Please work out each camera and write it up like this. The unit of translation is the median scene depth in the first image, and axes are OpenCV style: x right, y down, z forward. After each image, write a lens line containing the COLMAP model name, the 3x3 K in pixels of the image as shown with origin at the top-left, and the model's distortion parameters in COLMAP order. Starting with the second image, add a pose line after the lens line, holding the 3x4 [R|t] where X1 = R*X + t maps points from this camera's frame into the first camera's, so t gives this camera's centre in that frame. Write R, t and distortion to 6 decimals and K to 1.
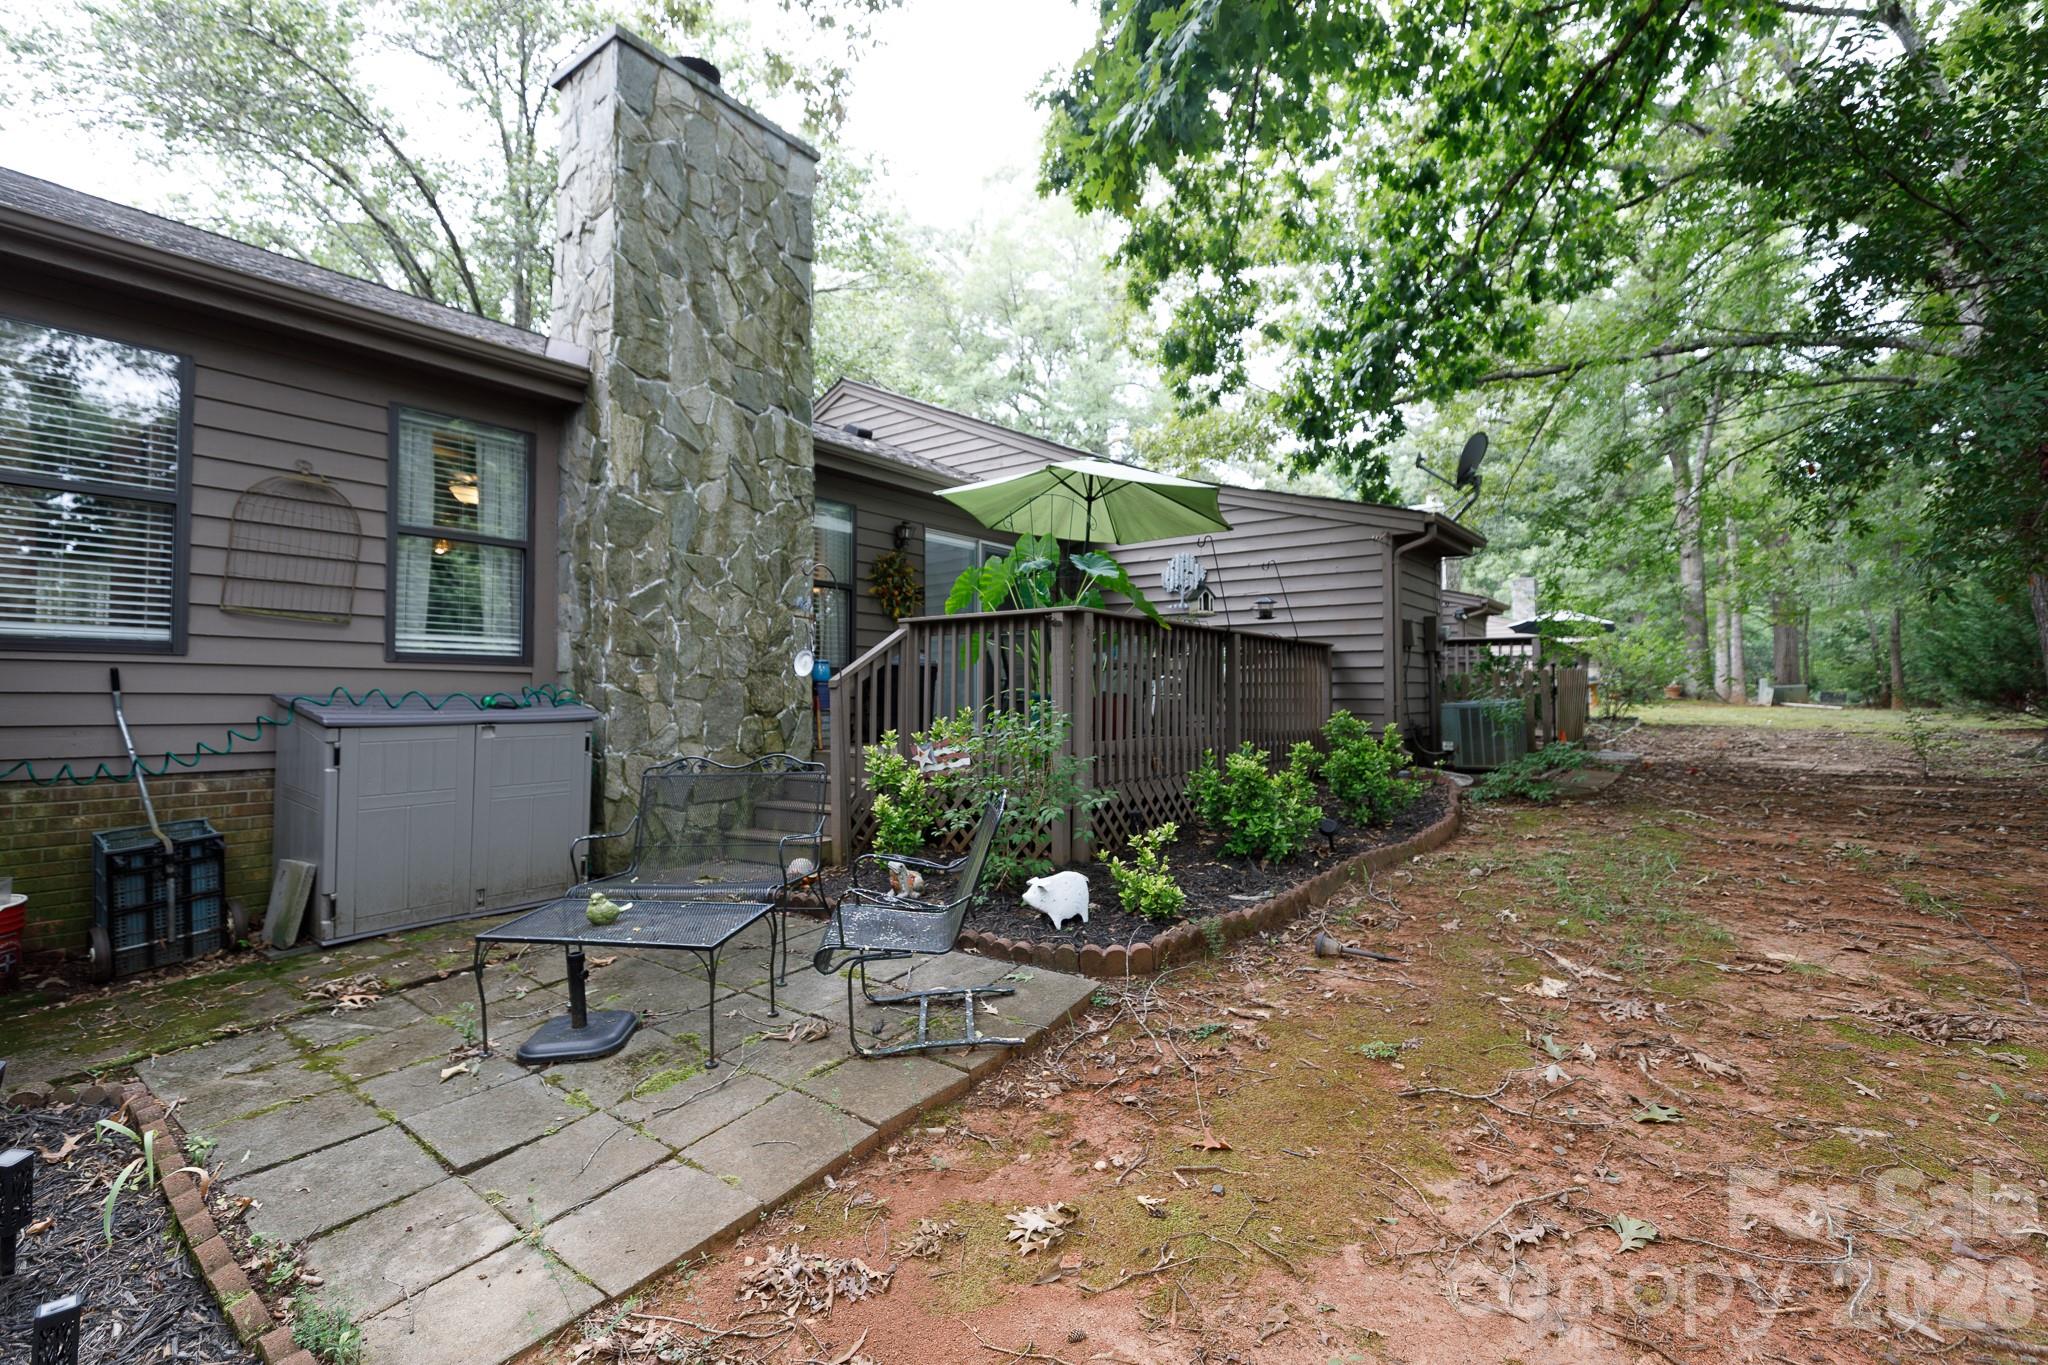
lens RADIAL K [[917.9, 0, 1013.5], [0, 917.9, 670.9], [0, 0, 1]] dist [0.002669, -0.000333]
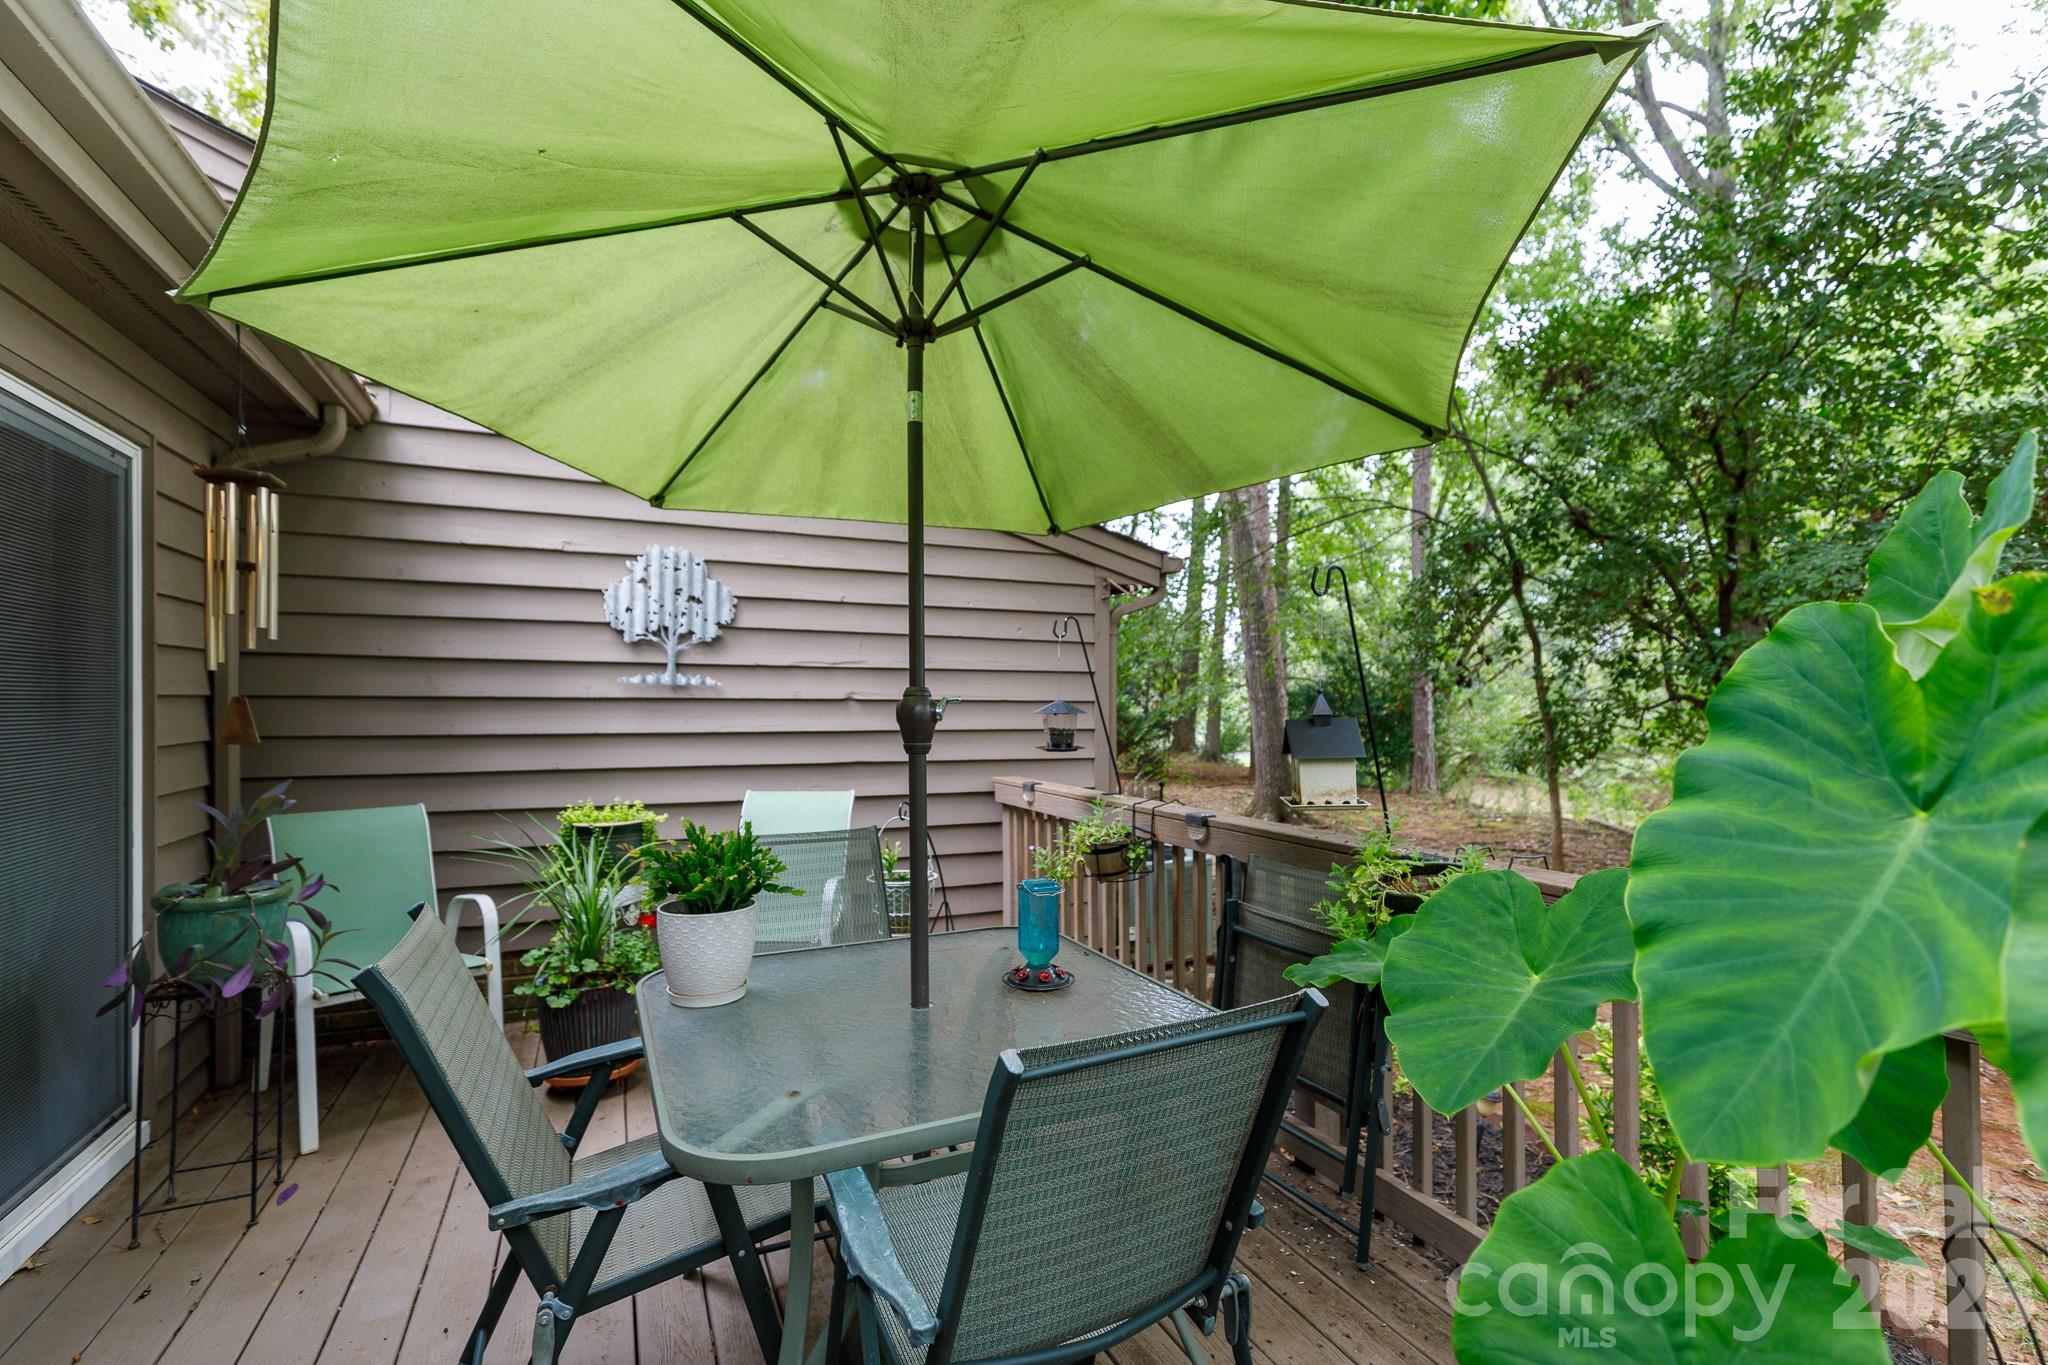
lens RADIAL K [[917.9, 0, 1017.8], [0, 917.9, 693.4], [0, 0, 1]] dist [0.002669, -0.000333]
pose [[0.460400, 0.002638, 0.887708, -0.160642], [-0.022813, 0.999700, 0.008861, -0.113690], [-0.887418, -0.024331, 0.460322, 1.076286]]
